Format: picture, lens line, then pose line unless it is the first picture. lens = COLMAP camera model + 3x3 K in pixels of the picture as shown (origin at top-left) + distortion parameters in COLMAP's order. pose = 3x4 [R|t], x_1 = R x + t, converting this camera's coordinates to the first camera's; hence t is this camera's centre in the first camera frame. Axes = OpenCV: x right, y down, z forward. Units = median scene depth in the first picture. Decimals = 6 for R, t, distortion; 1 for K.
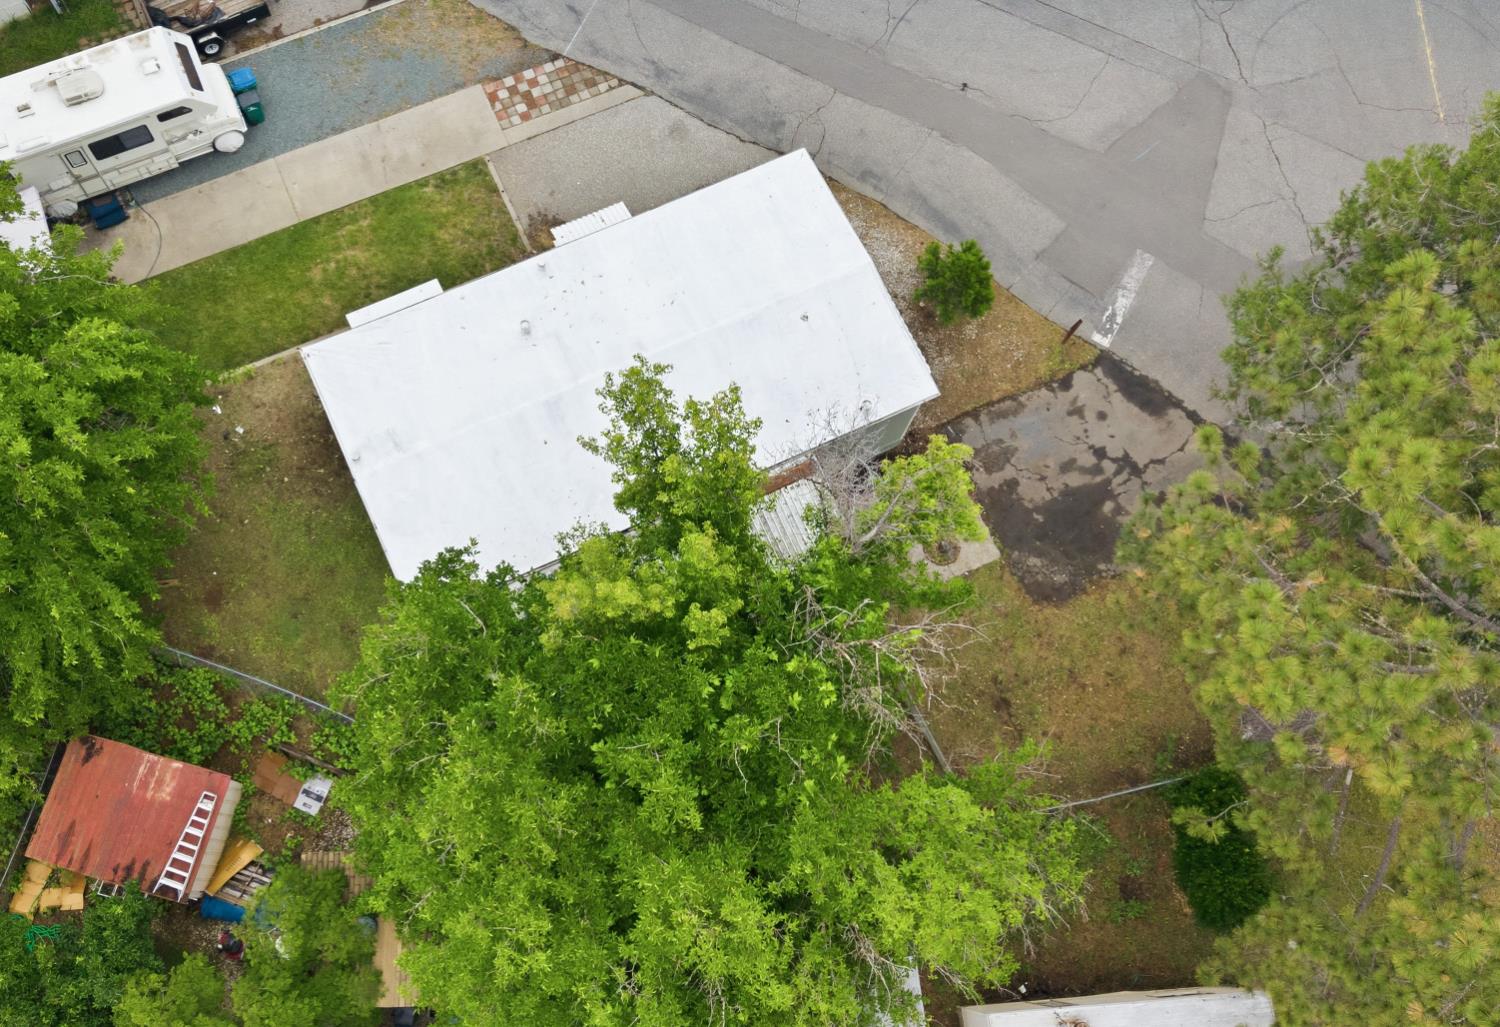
lens RADIAL K [[1356.9, 0, 635.3], [0, 1356.9, 523.4], [0, 0, 1]] dist [0.044524, -0.023212]
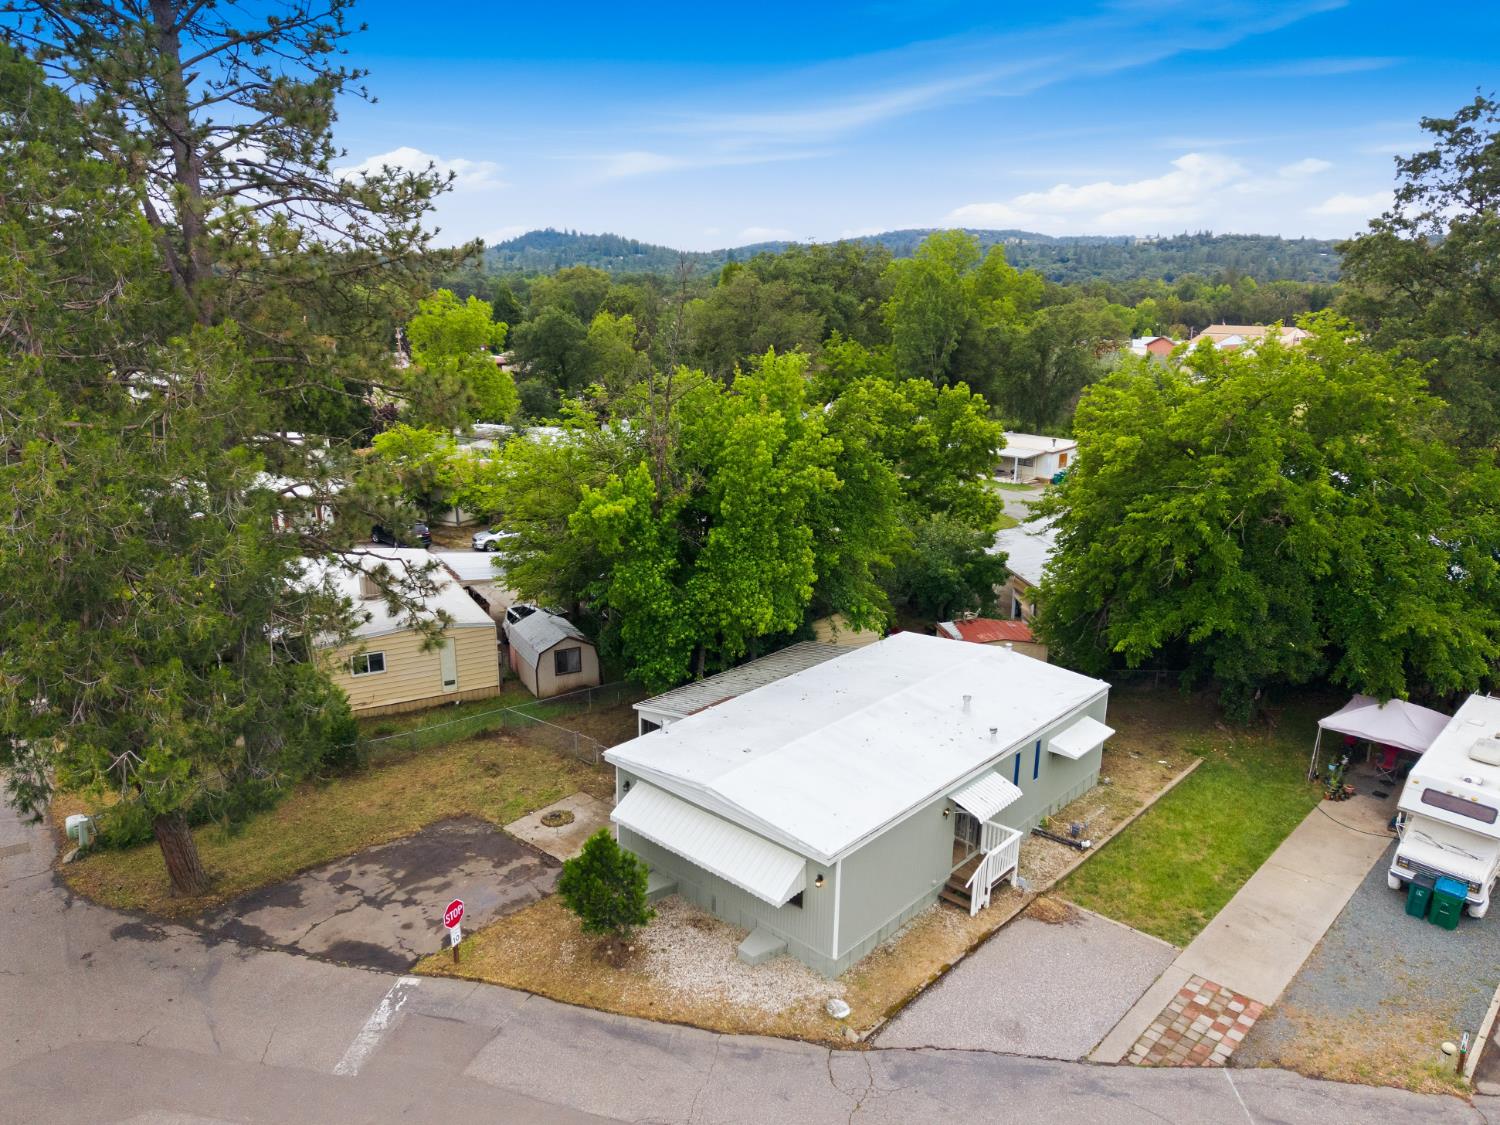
lens RADIAL K [[1061.4, 0, 749.0], [0, 1061.4, 575.6], [0, 0, 1]] dist [0.022076, -0.014574]
pose [[-0.920500, 0.082767, -0.381877, 0.382028], [-0.380128, 0.036570, 0.924211, -0.819747], [0.090459, 0.995898, -0.002201, 0.787828]]
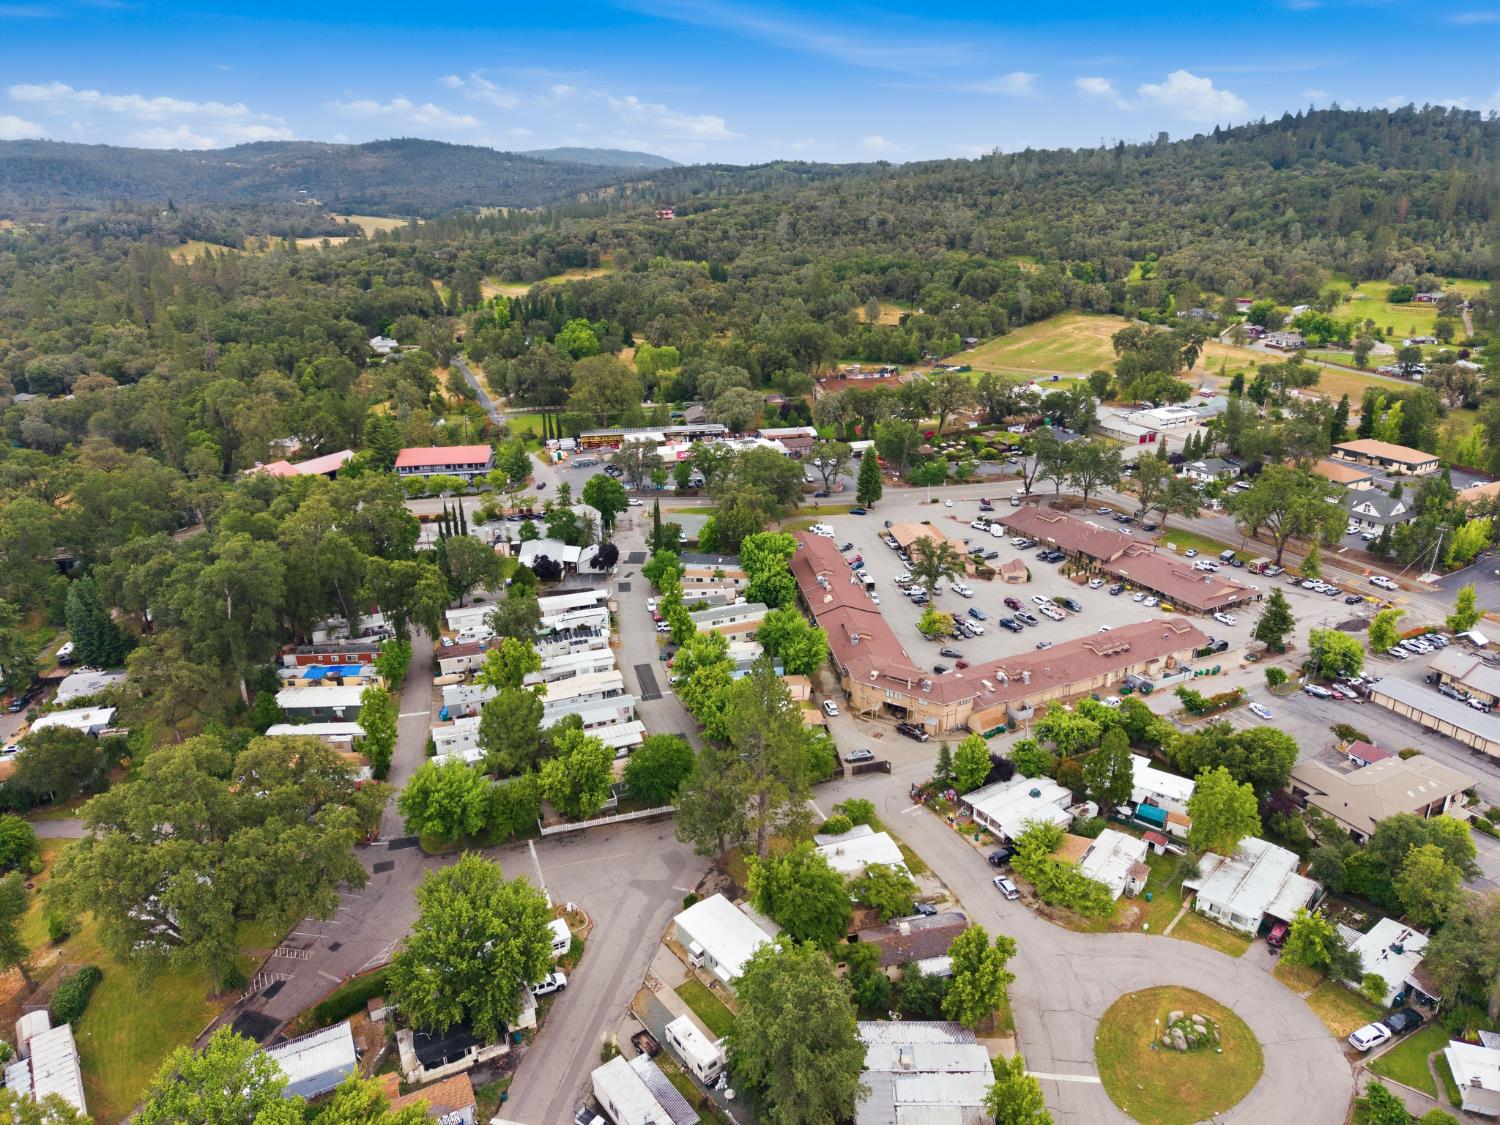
lens RADIAL K [[1005.5, 0, 745.7], [0, 1005.5, 561.4], [0, 0, 1]] dist [0.039958, -0.040691]
pose [[-0.234472, -0.370107, 0.898913, -2.708178], [0.936834, 0.160858, 0.310592, -1.344485], [-0.259549, 0.914957, 0.309012, -1.388175]]
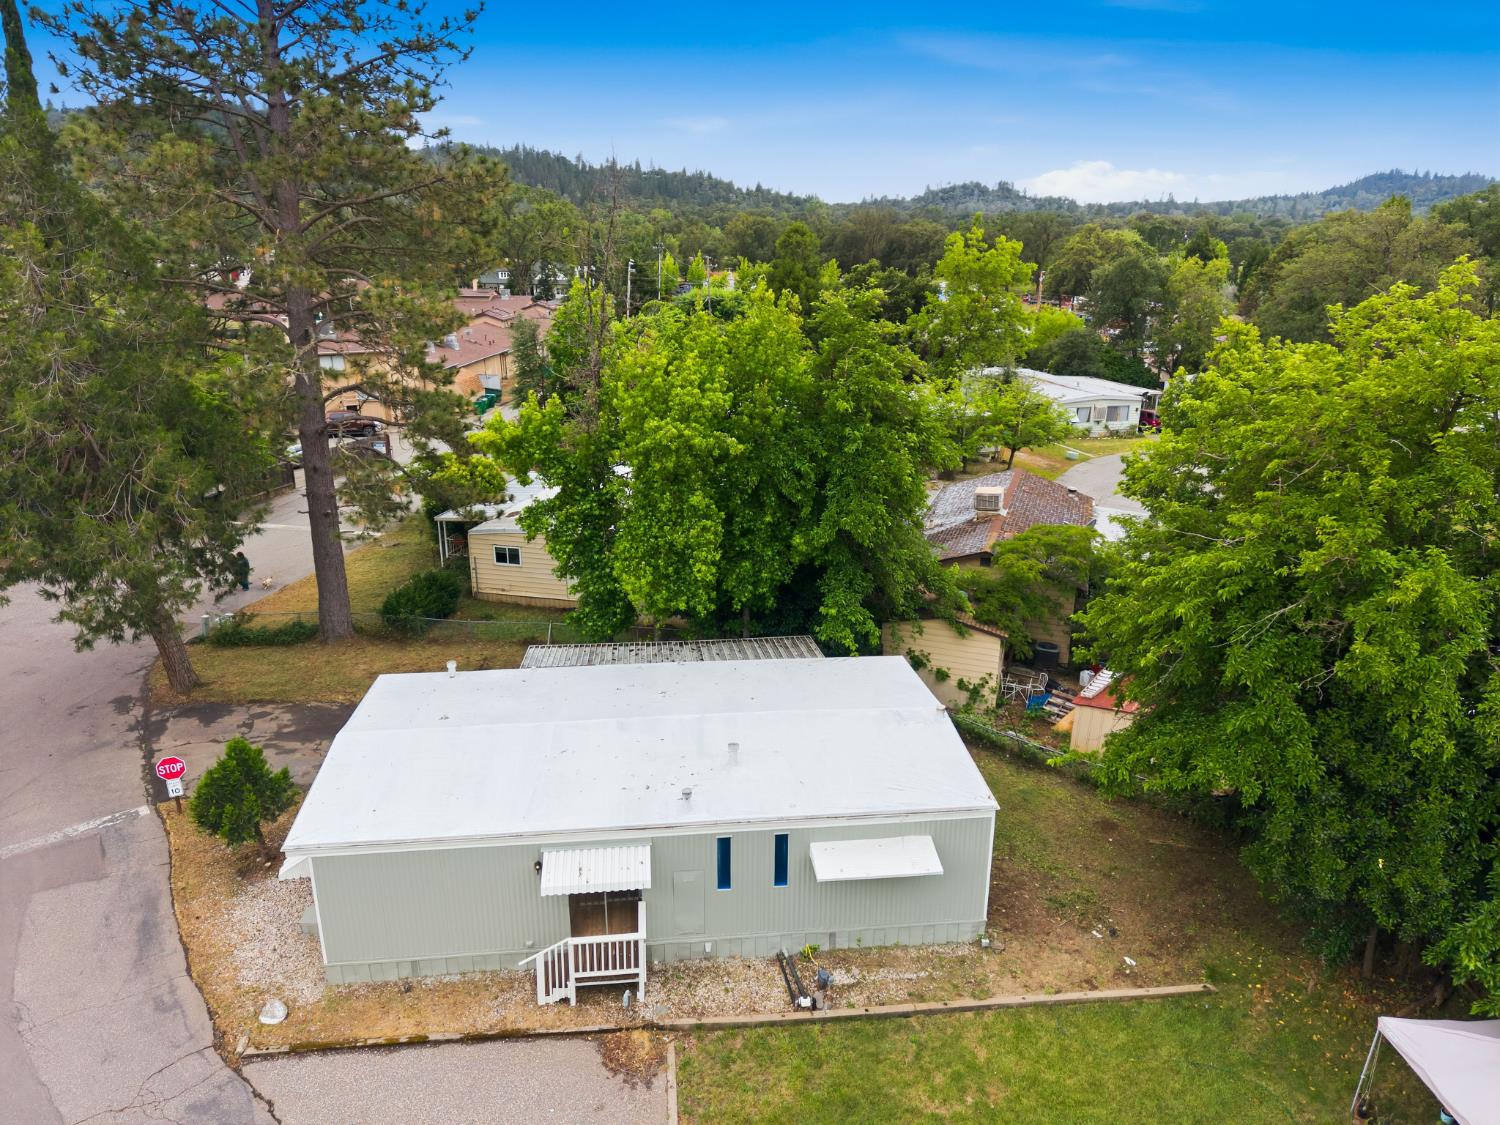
lens RADIAL K [[1005.5, 0, 749.7], [0, 1005.5, 555.0], [0, 0, 1]] dist [0.039958, -0.040691]
pose [[-0.948762, -0.122650, 0.291219, -0.237010], [0.294794, -0.011682, 0.955489, -0.683051], [-0.113789, 0.992381, 0.047240, 0.755062]]
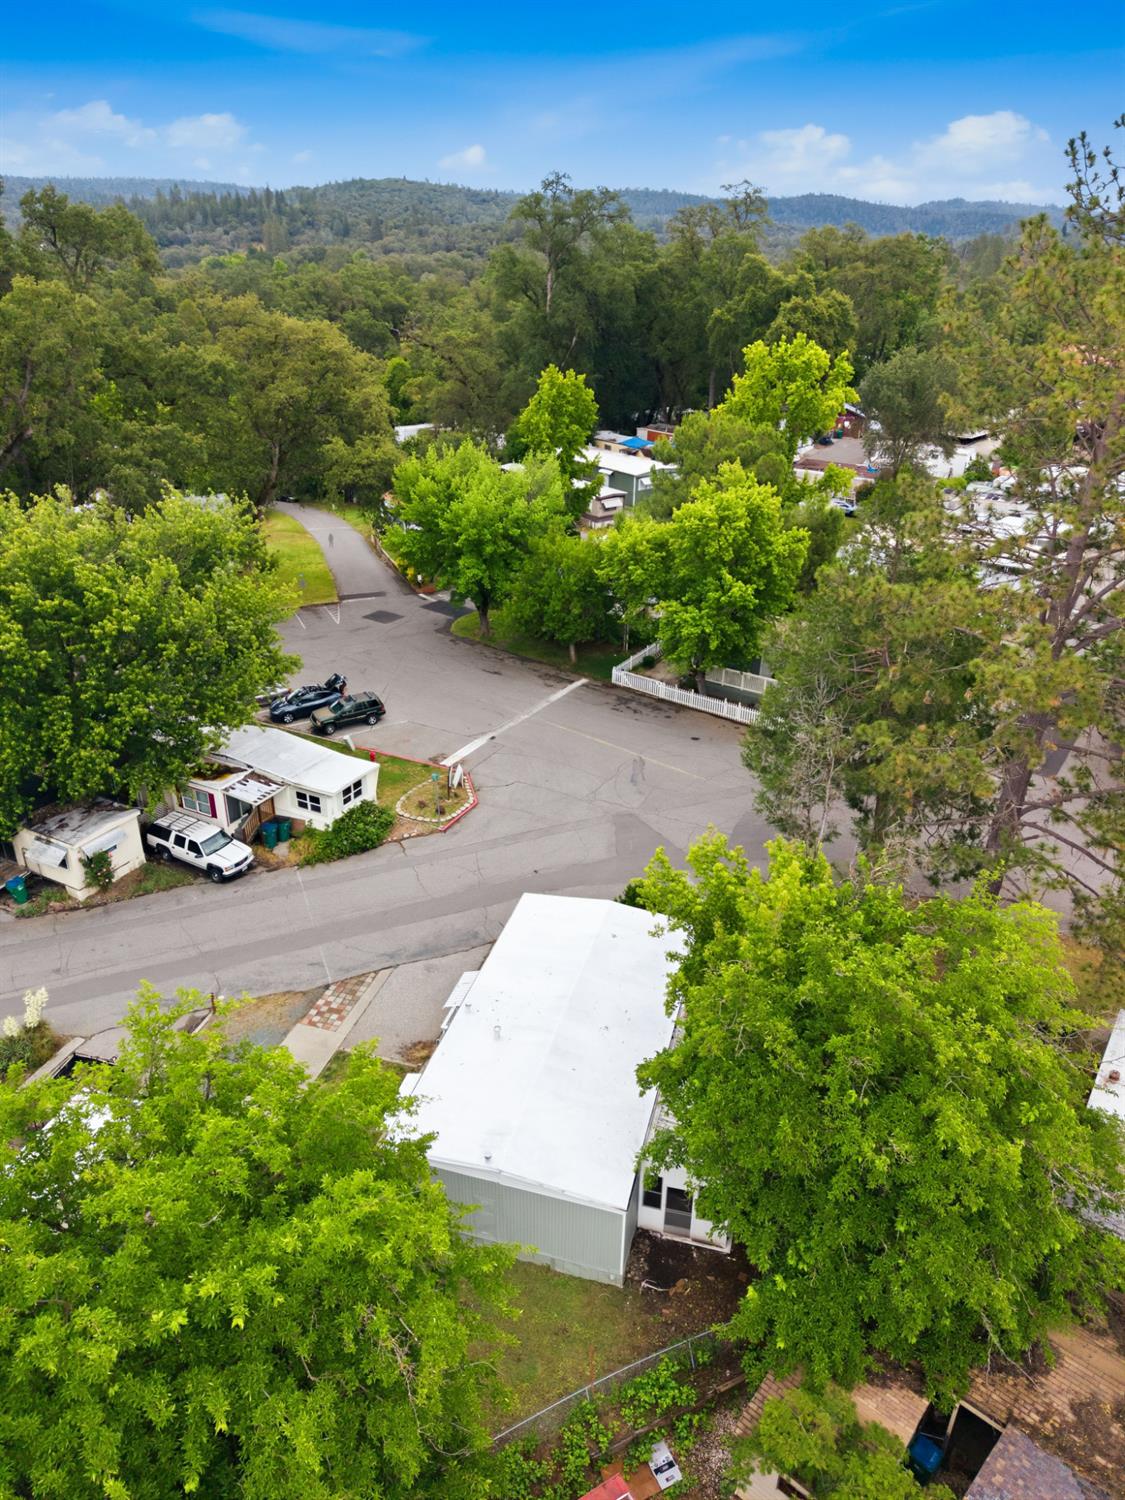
lens RADIAL K [[1005.5, 0, 563.7], [0, 1005.5, 747.0], [0, 0, 1]] dist [0.039958, -0.040691]
pose [[0.650826, -0.344279, 0.676681, -0.564768], [0.729310, 0.531225, -0.431169, 0.171188], [-0.211027, 0.774127, 0.596821, 0.136160]]
